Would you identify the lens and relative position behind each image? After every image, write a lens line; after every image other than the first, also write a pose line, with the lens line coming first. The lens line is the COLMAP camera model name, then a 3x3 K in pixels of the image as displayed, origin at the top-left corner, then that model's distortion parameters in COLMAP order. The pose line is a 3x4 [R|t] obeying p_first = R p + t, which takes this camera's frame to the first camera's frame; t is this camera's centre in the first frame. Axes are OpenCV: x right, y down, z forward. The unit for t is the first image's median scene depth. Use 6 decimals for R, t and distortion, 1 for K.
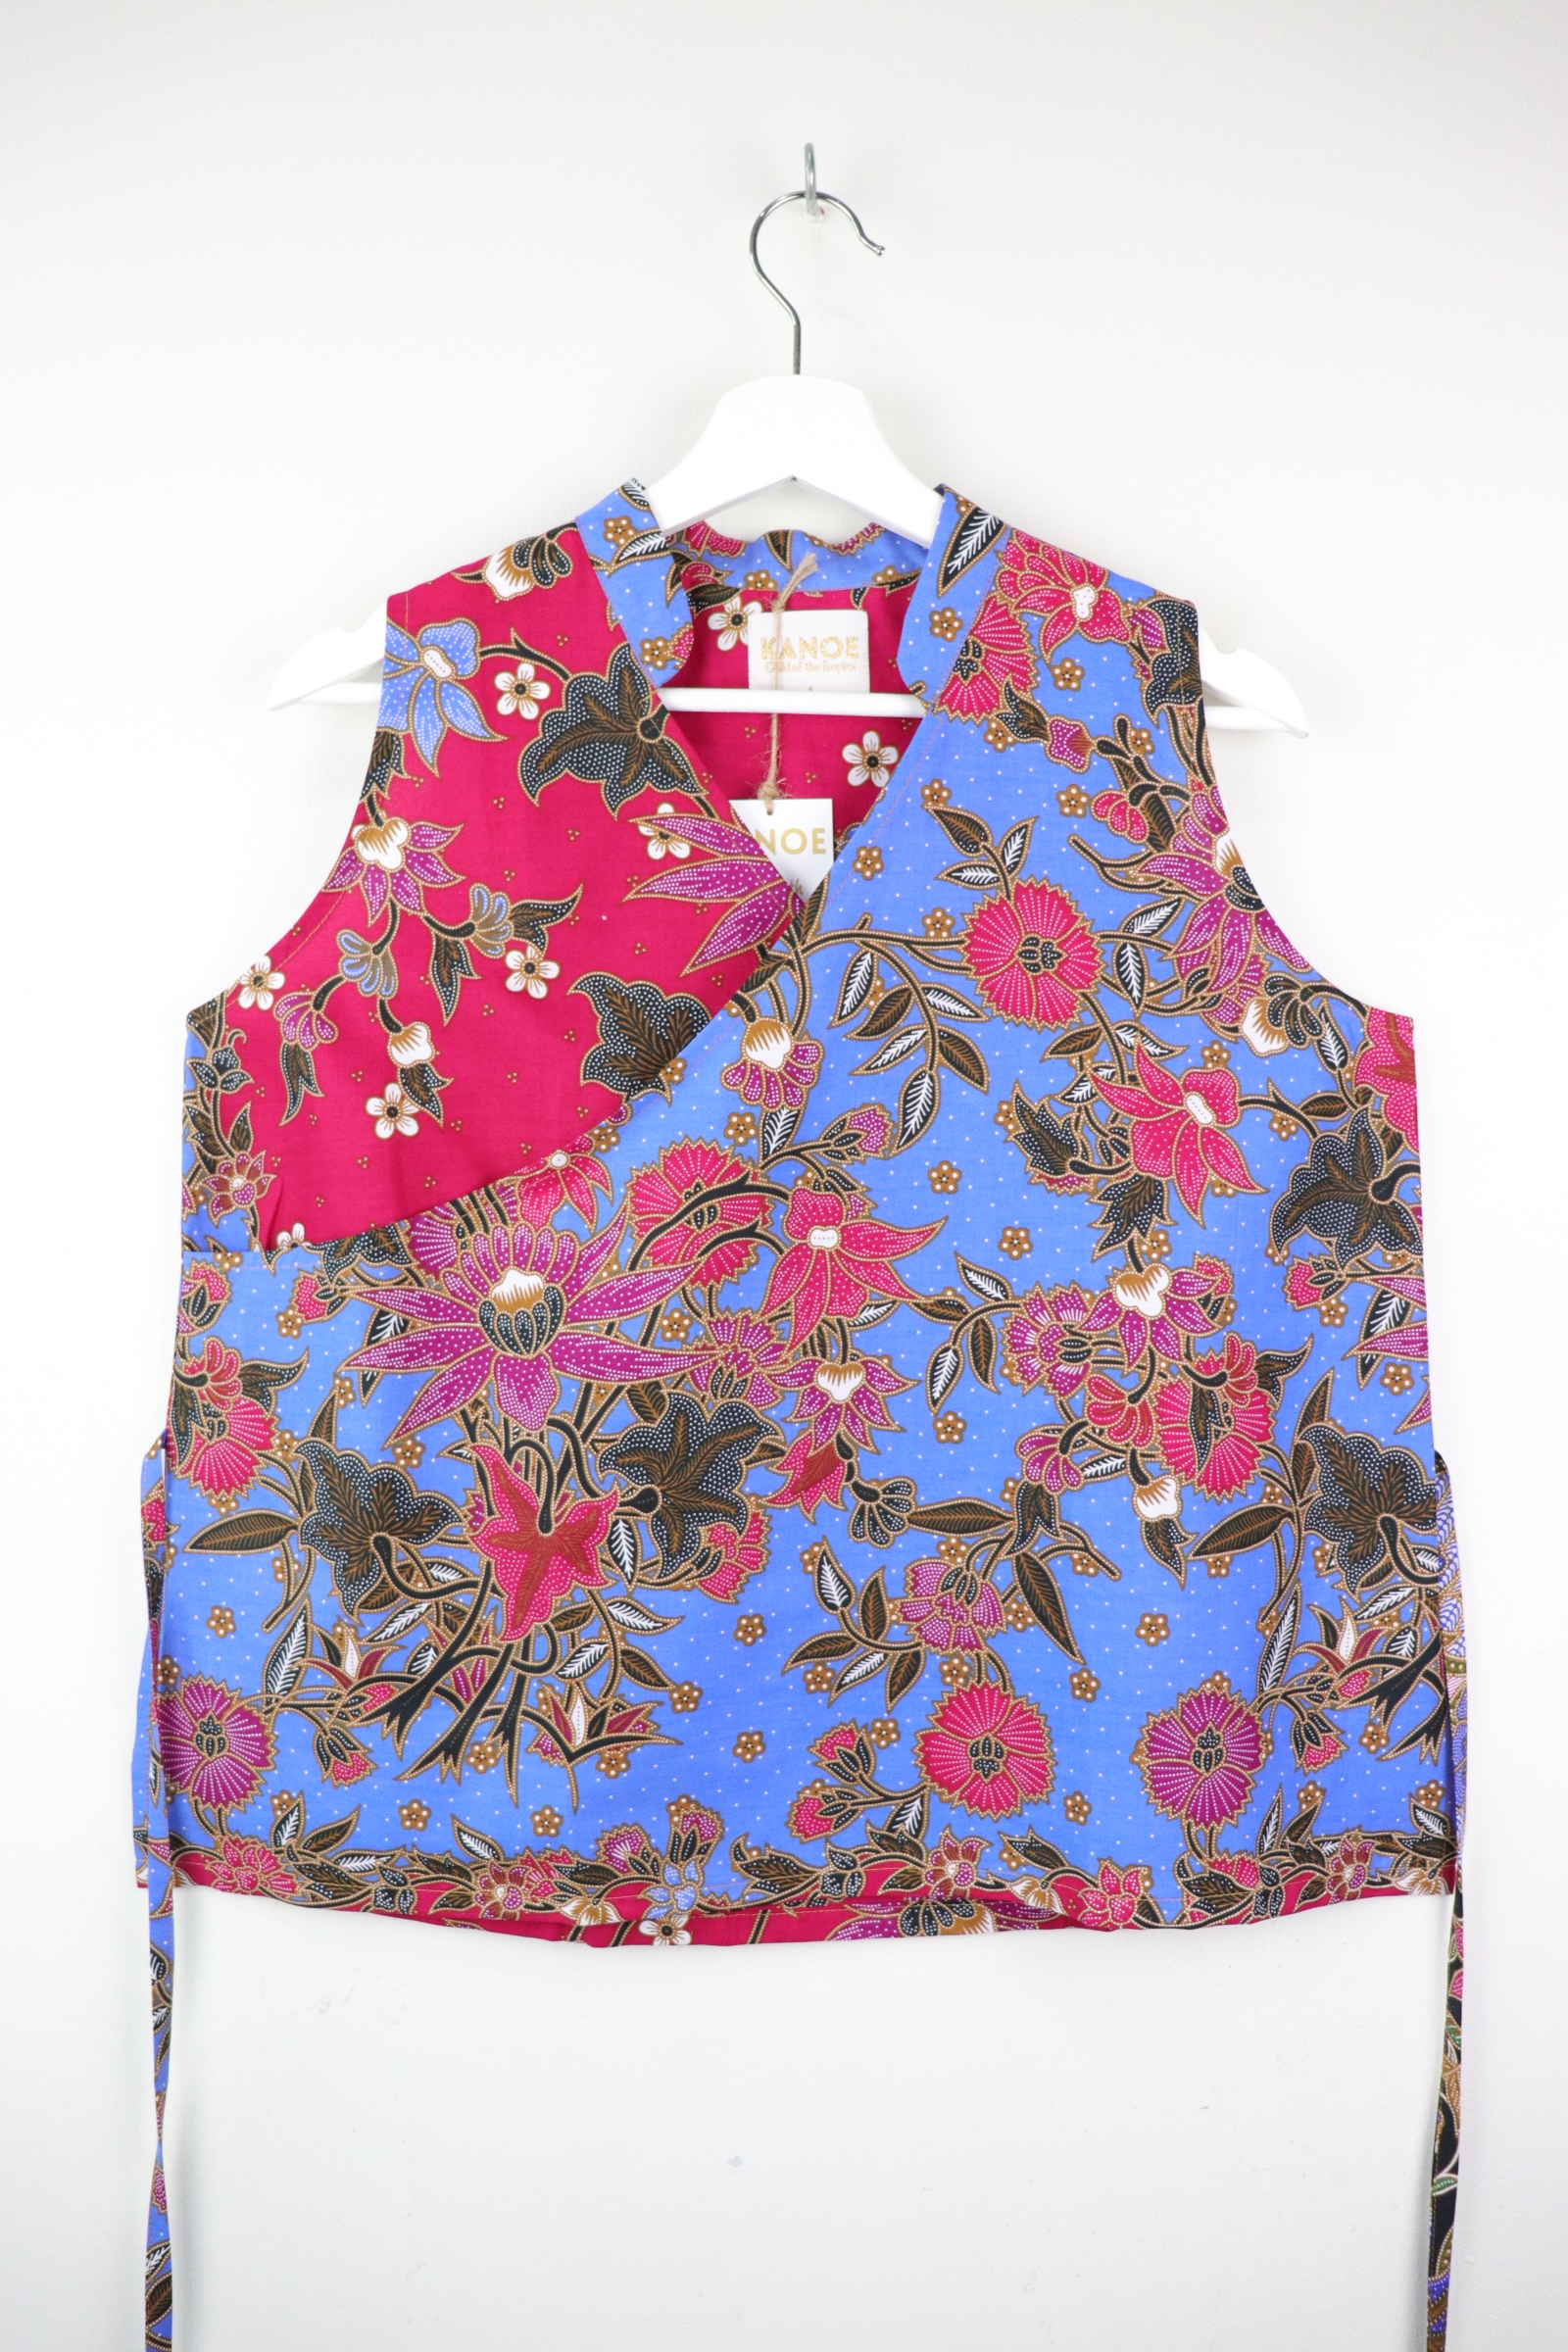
lens RADIAL K [[1862.4, 0, 779.0], [0, 1862.4, 1123.1], [0, 0, 1]] dist [-0.170658, 0.001824]
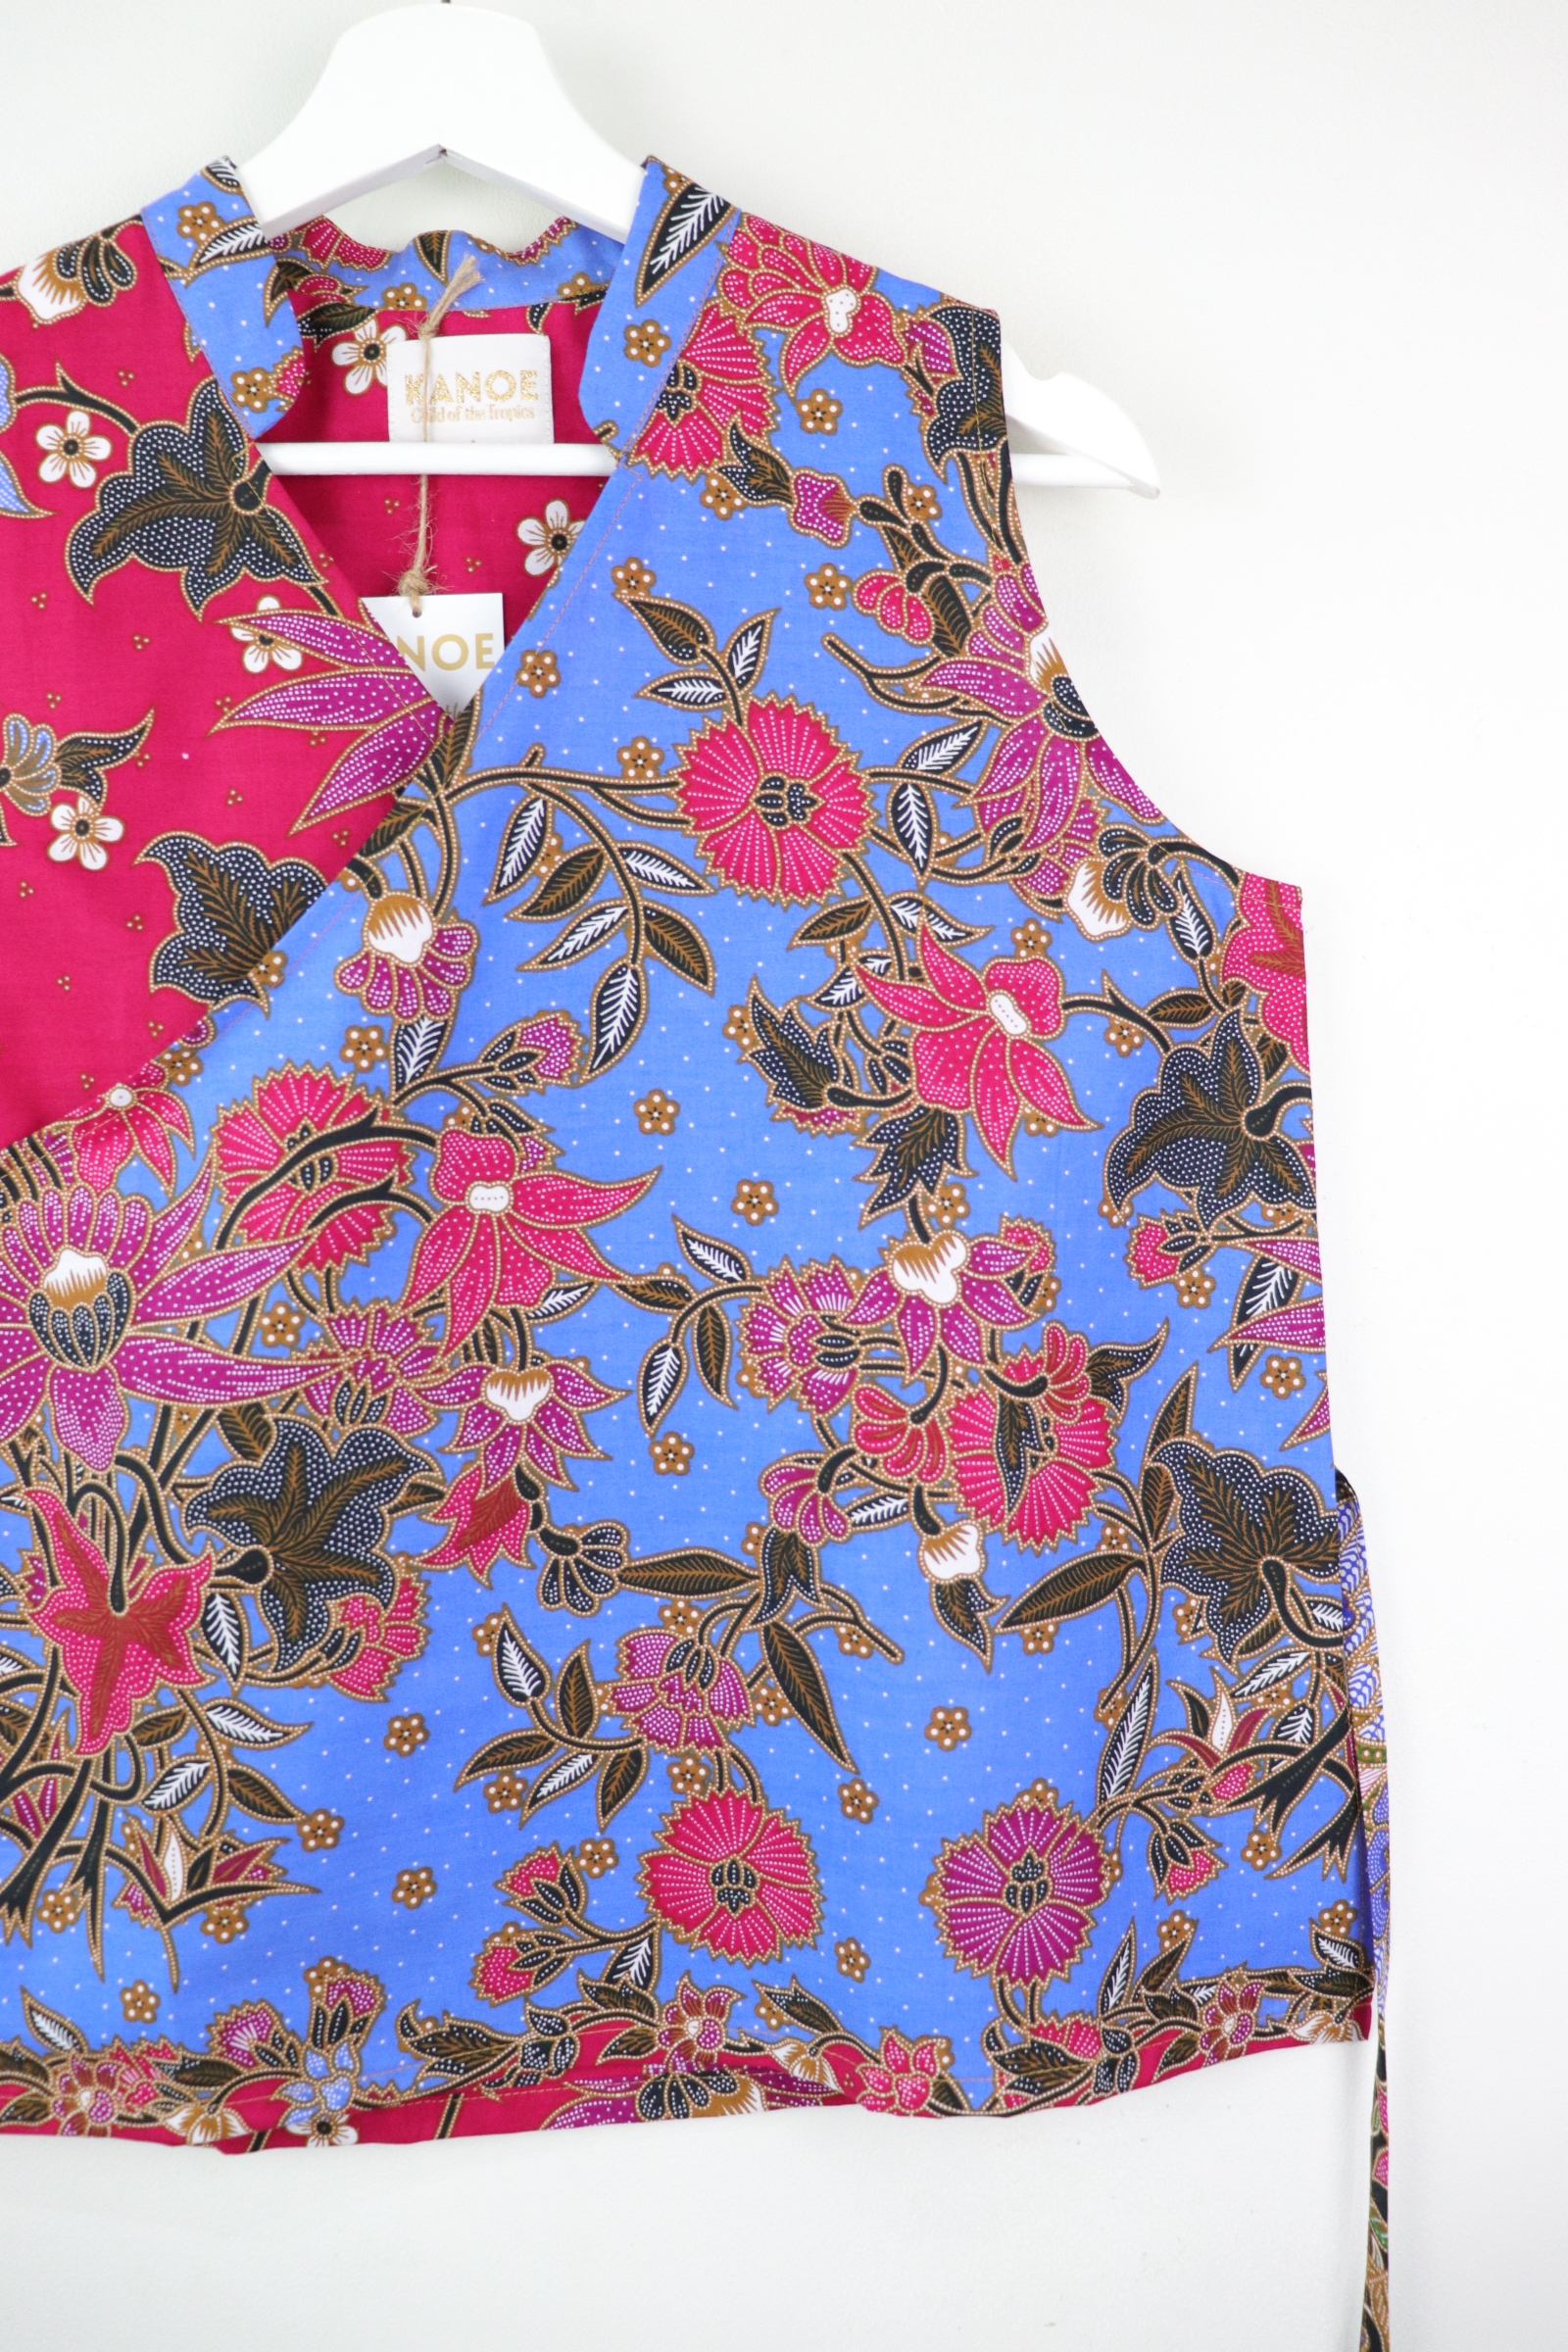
lens RADIAL K [[2027.2, 0, 781.6], [0, 2027.2, 1120.2], [0, 0, 1]] dist [-0.151925, -0.003145]
pose [[0.996667, -0.016587, 0.079876, 0.073973], [0.014024, 0.999372, 0.032549, 0.007460], [-0.080365, -0.031320, 0.996273, 0.210766]]
